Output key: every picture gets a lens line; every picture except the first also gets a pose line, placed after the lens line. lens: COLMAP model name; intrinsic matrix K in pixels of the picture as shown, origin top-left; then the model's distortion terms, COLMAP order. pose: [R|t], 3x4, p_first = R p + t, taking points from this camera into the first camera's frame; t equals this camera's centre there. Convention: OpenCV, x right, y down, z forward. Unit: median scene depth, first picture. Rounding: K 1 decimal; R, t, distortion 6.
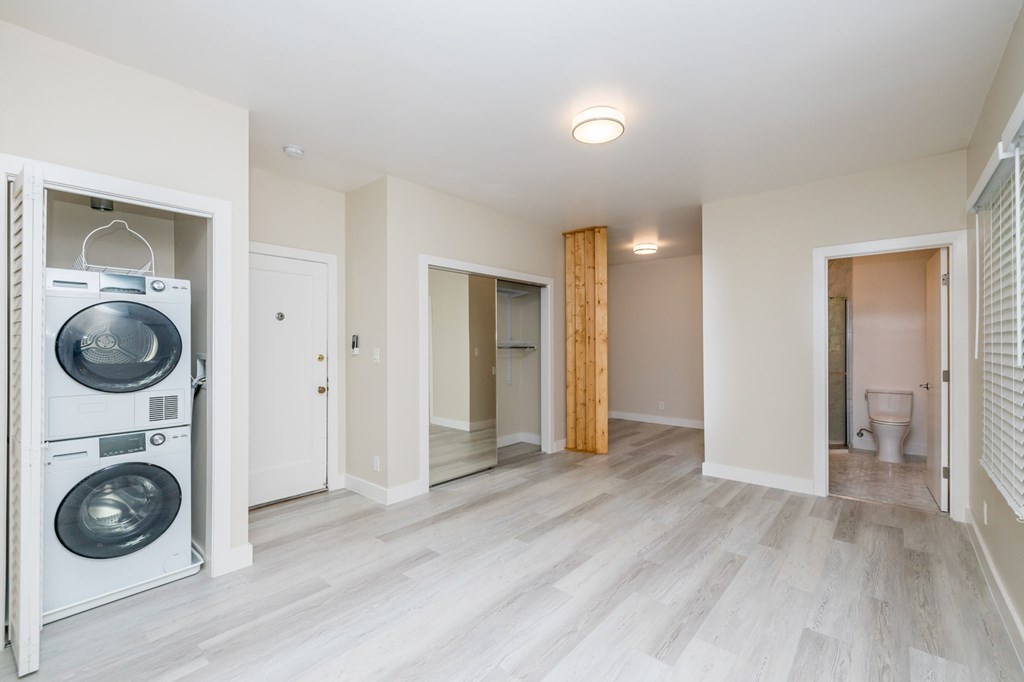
lens RADIAL K [[436.3, 0, 513.2], [0, 436.3, 343.4], [0, 0, 1]] dist [-0.001898, -0.000314]
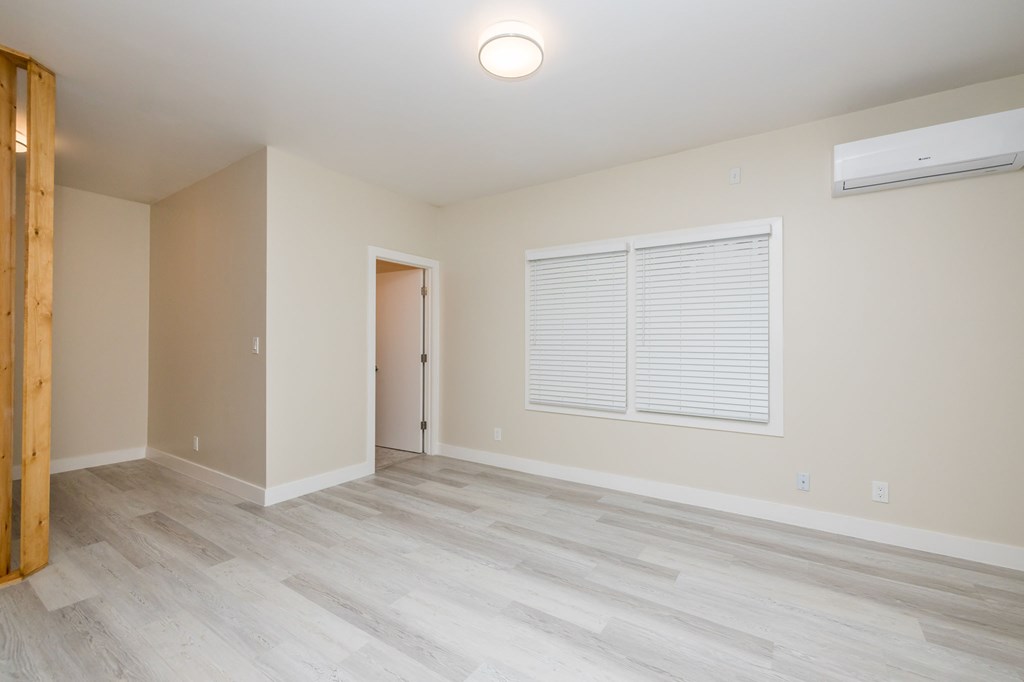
lens RADIAL K [[436.3, 0, 516.4], [0, 436.3, 339.3], [0, 0, 1]] dist [-0.001898, -0.000314]
pose [[-0.123954, 0.008287, 0.992253, -0.478084], [-0.005398, 0.999945, -0.009025, 0.026792], [-0.992273, -0.006475, -0.123903, 0.890898]]
